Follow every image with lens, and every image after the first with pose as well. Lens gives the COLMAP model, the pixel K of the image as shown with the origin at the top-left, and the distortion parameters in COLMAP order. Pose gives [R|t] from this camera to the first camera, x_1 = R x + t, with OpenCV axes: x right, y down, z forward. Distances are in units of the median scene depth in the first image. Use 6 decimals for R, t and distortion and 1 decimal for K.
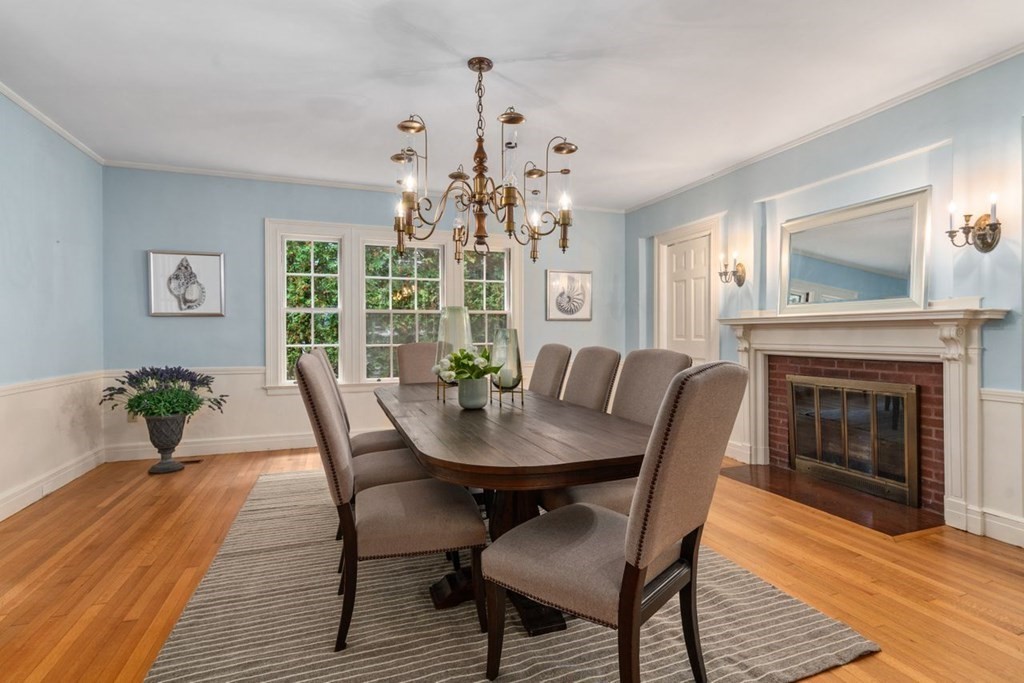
lens RADIAL K [[478.2, 0, 512.0], [0, 478.2, 341.5], [0, 0, 1]] dist [-0.000951, 0.000250]
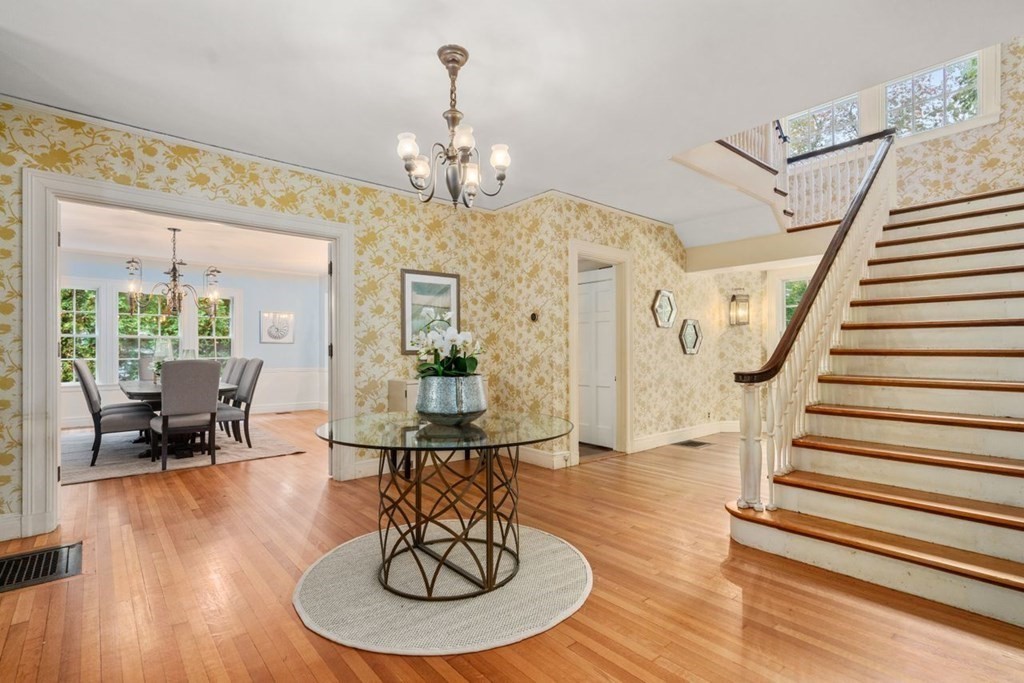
lens RADIAL K [[489.1, 0, 511.5], [0, 489.1, 351.0], [0, 0, 1]] dist [-0.000428, 0.000023]
pose [[0.938984, 0.000457, 0.343959, 0.314536], [0.005336, 0.999859, -0.015897, 0.013003], [-0.343918, 0.016762, 0.938850, -0.834603]]
